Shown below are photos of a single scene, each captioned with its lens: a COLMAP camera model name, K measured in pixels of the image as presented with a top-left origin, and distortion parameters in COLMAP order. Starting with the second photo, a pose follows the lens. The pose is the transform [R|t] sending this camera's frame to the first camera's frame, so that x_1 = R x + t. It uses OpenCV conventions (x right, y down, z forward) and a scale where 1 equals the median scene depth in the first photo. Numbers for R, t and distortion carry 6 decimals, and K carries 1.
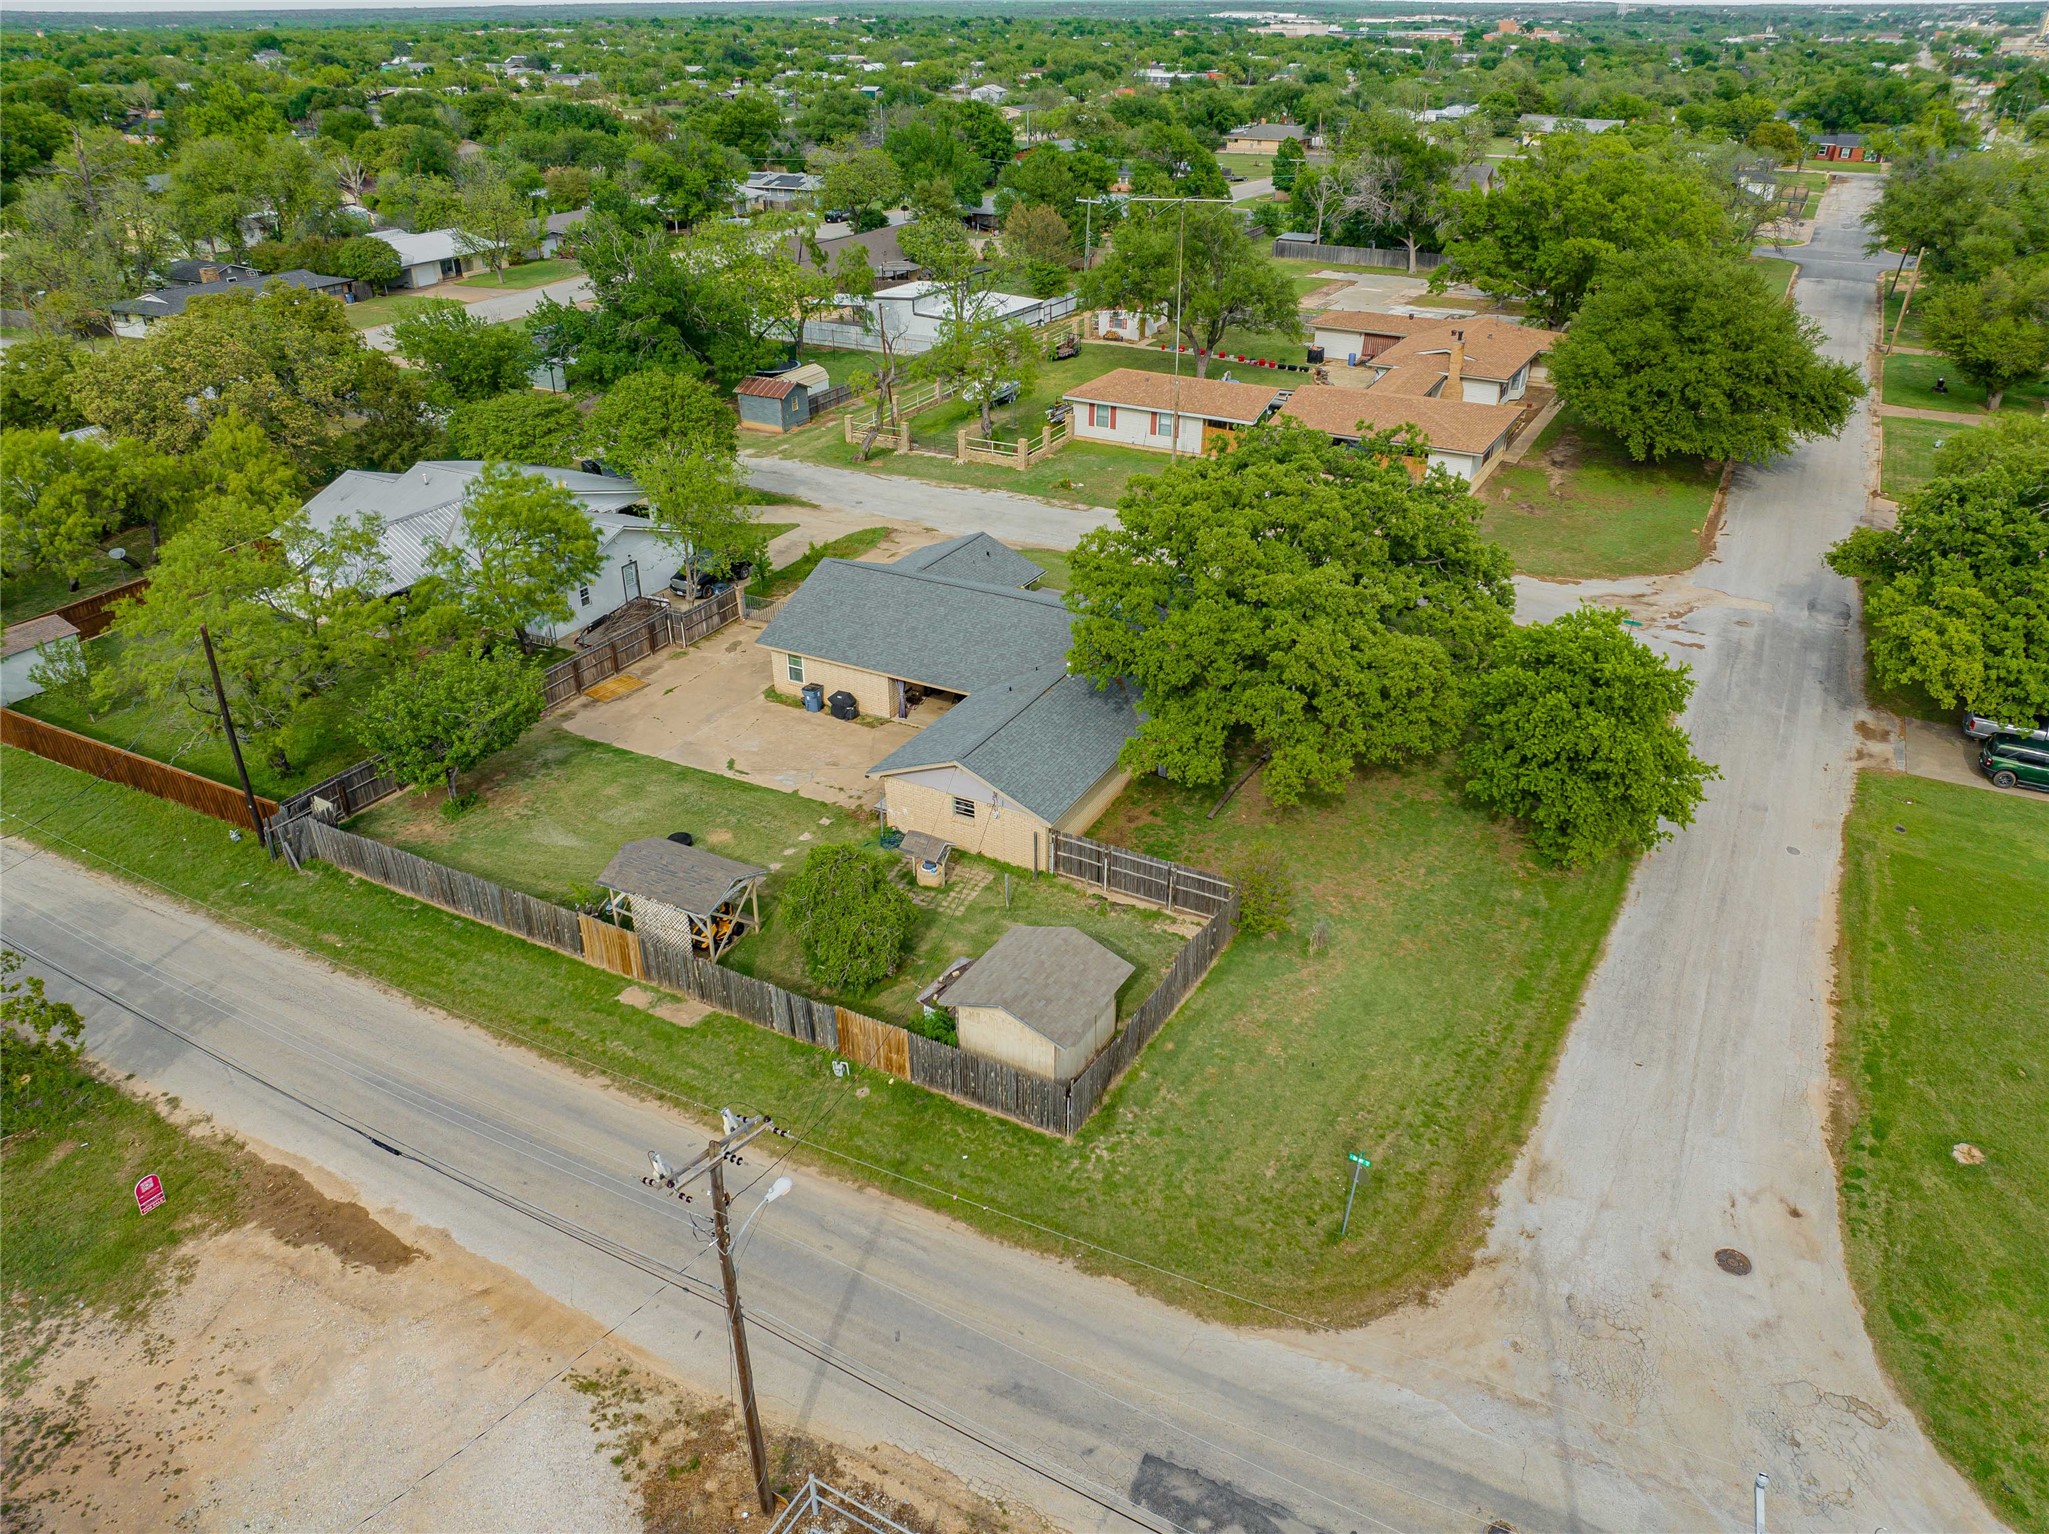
lens RADIAL K [[1427.4, 0, 1036.5], [0, 1427.4, 767.0], [0, 0, 1]] dist [-0.028246, -0.002032]
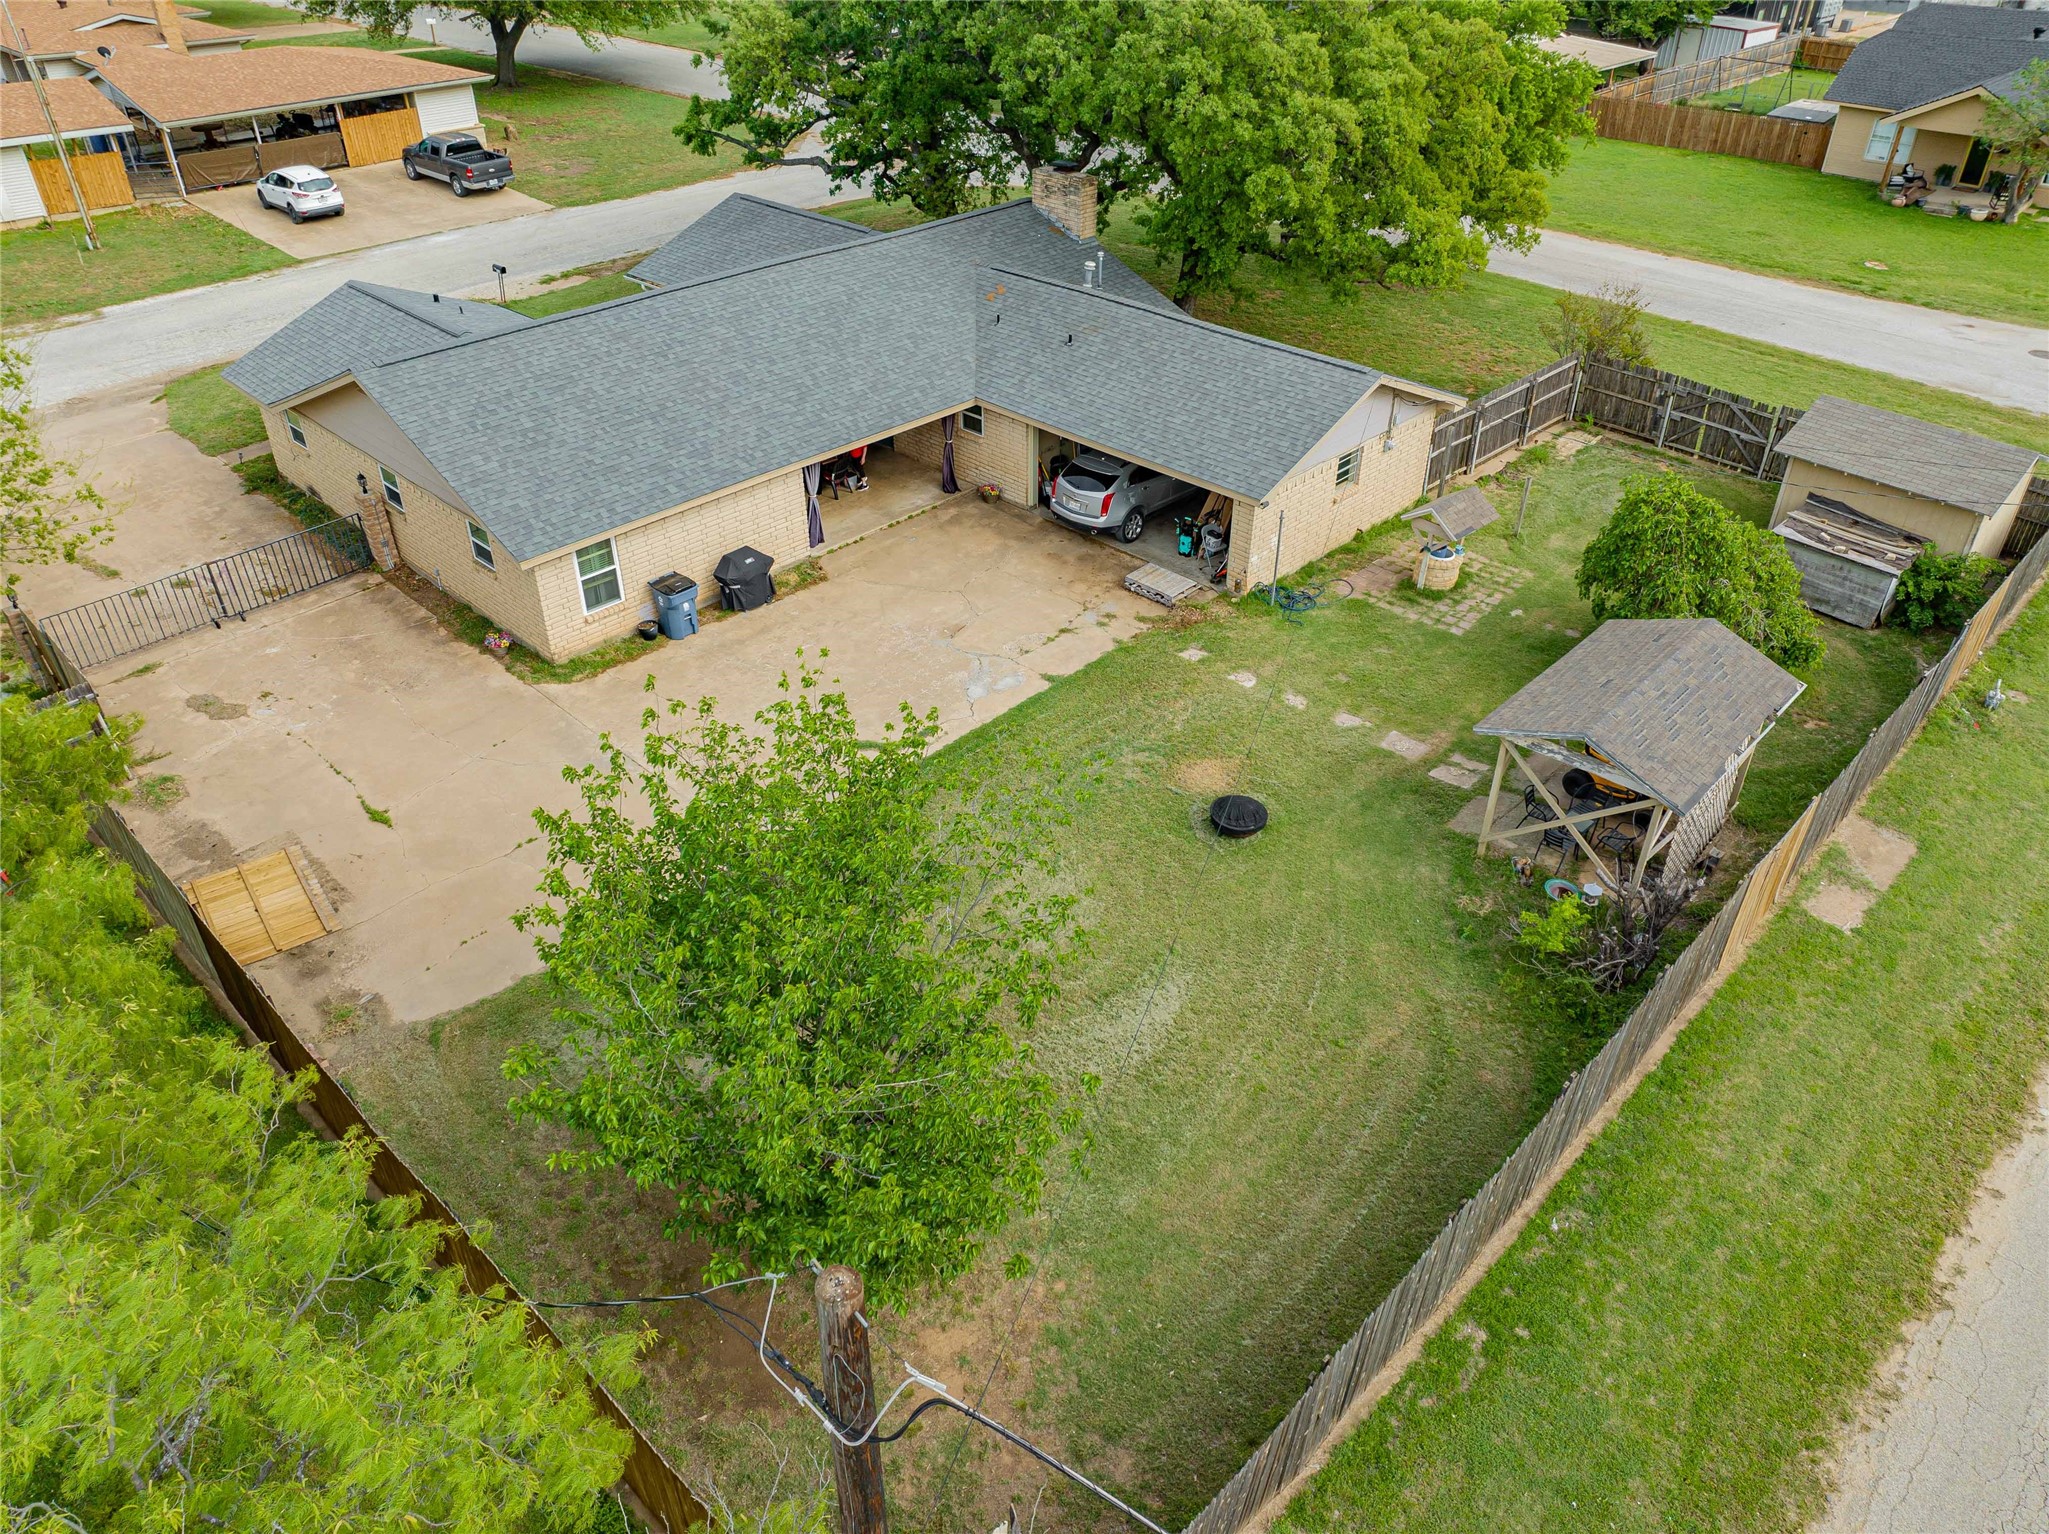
lens RADIAL K [[1441.6, 0, 1024.5], [0, 1441.6, 767.0], [0, 0, 1]] dist [-0.040948, 0.004225]
pose [[0.280847, -0.547040, 0.788589, -0.835581], [0.455334, 0.799246, 0.392271, -0.222355], [-0.844864, 0.248904, 0.473552, 1.165899]]
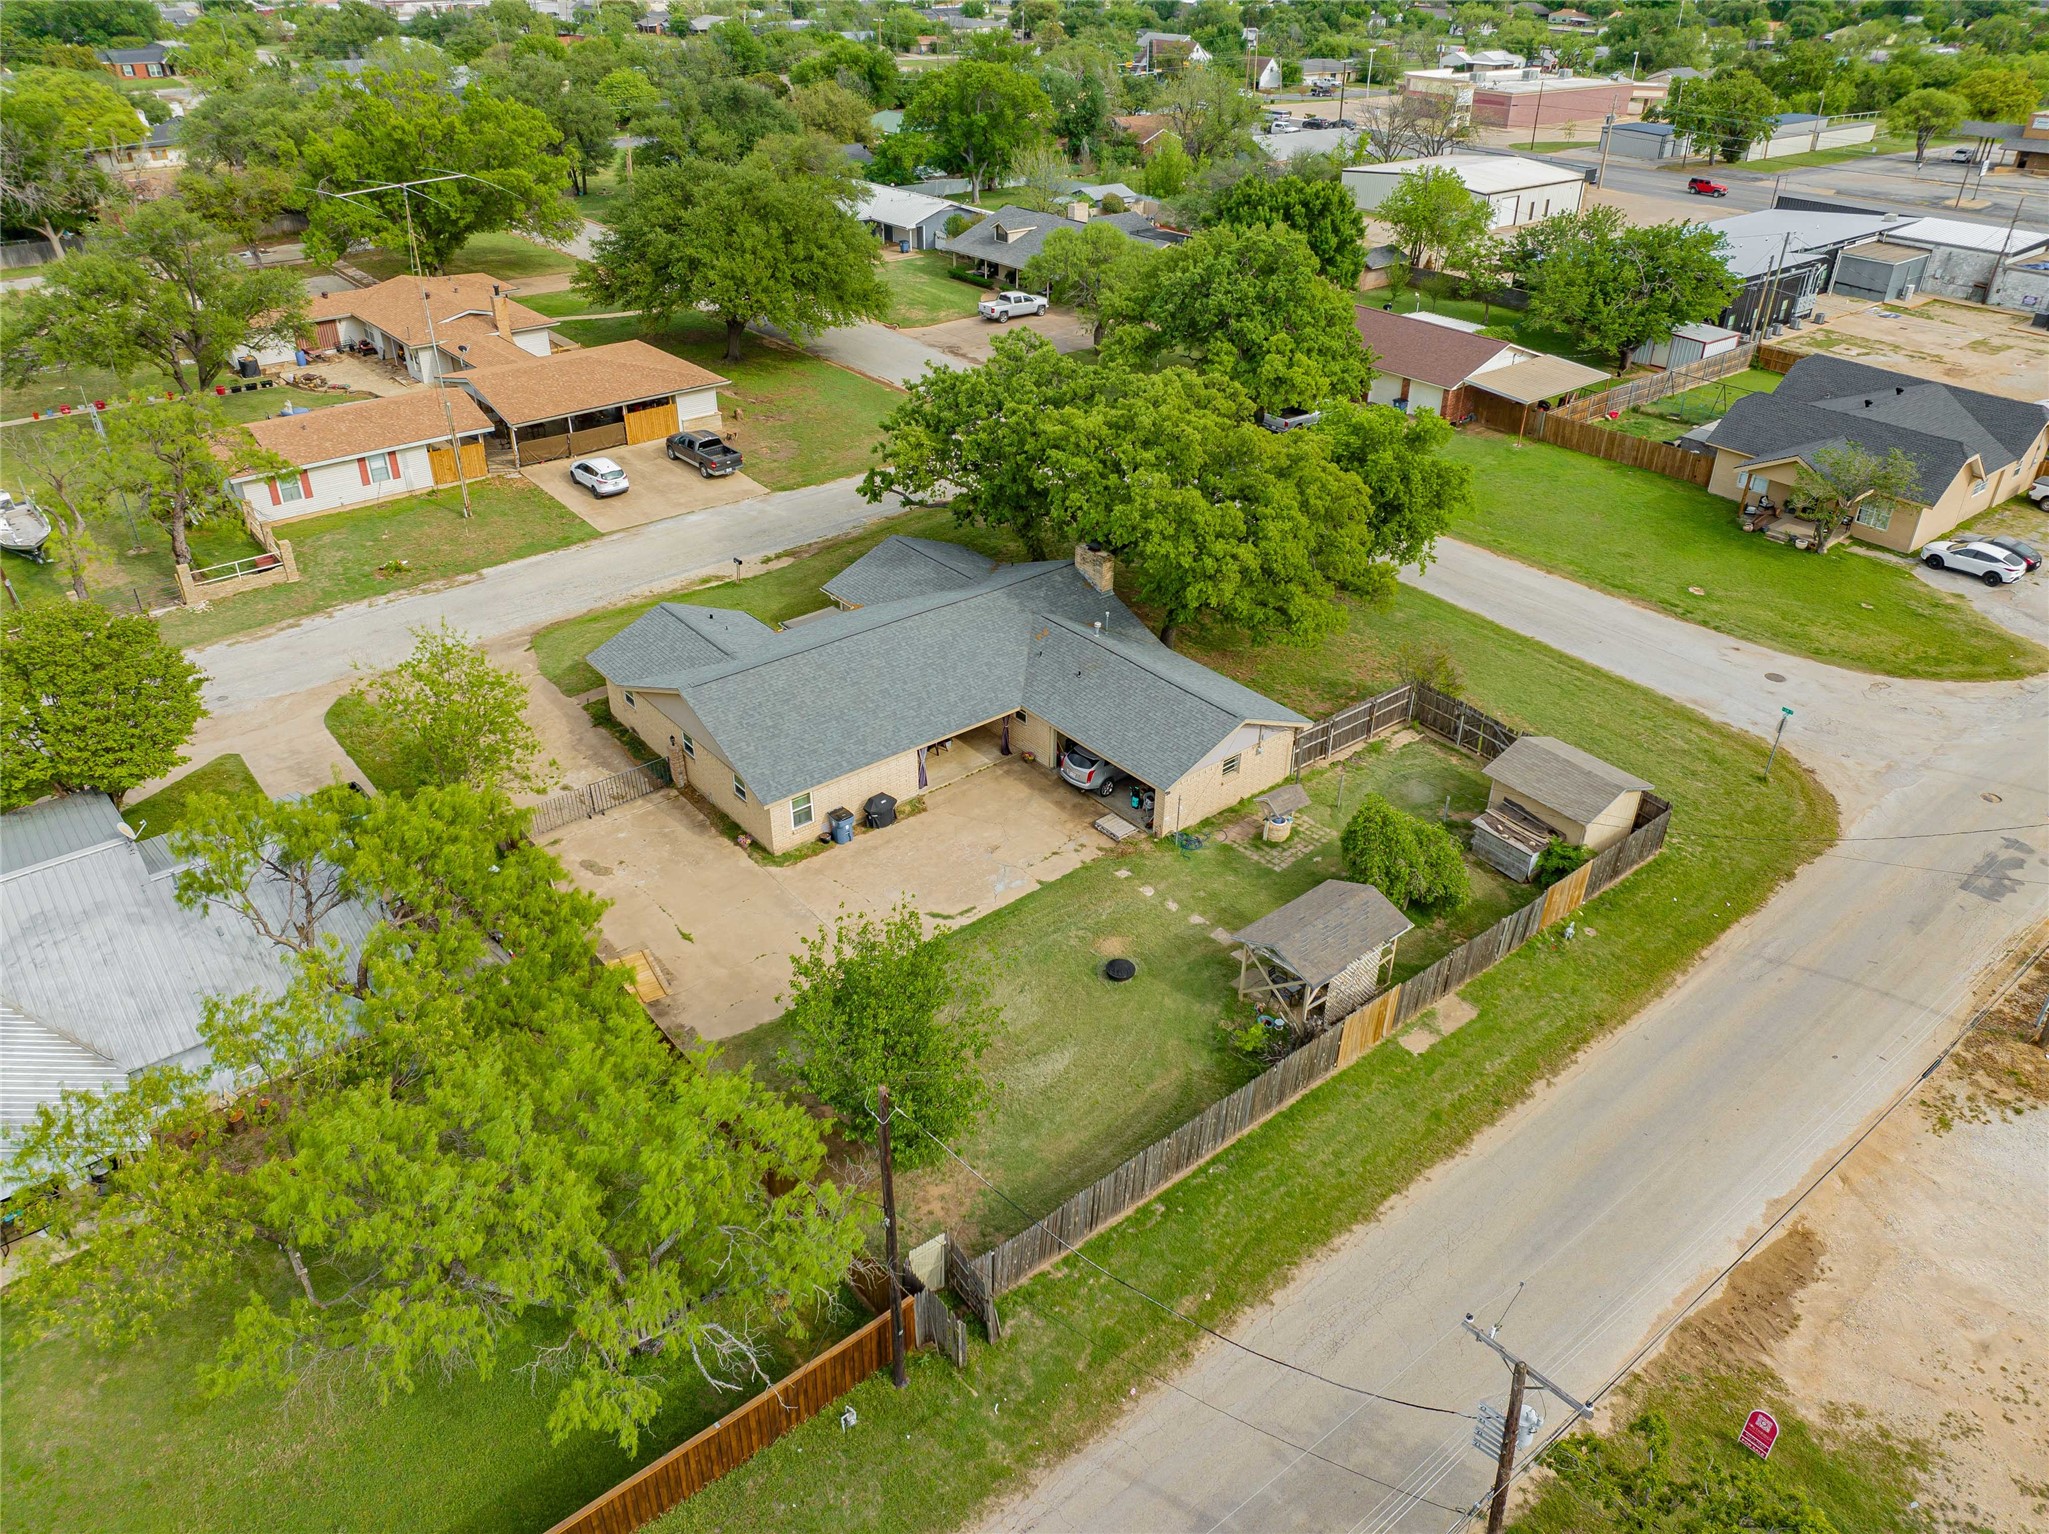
lens RADIAL K [[1429.8, 0, 1024.5], [0, 1429.8, 767.0], [0, 0, 1]] dist [-0.026971, 0.006572]
pose [[0.384309, -0.475654, 0.791240, -1.220699], [0.431598, 0.850200, 0.301468, -0.455178], [-0.816106, 0.225641, 0.532031, 0.785807]]
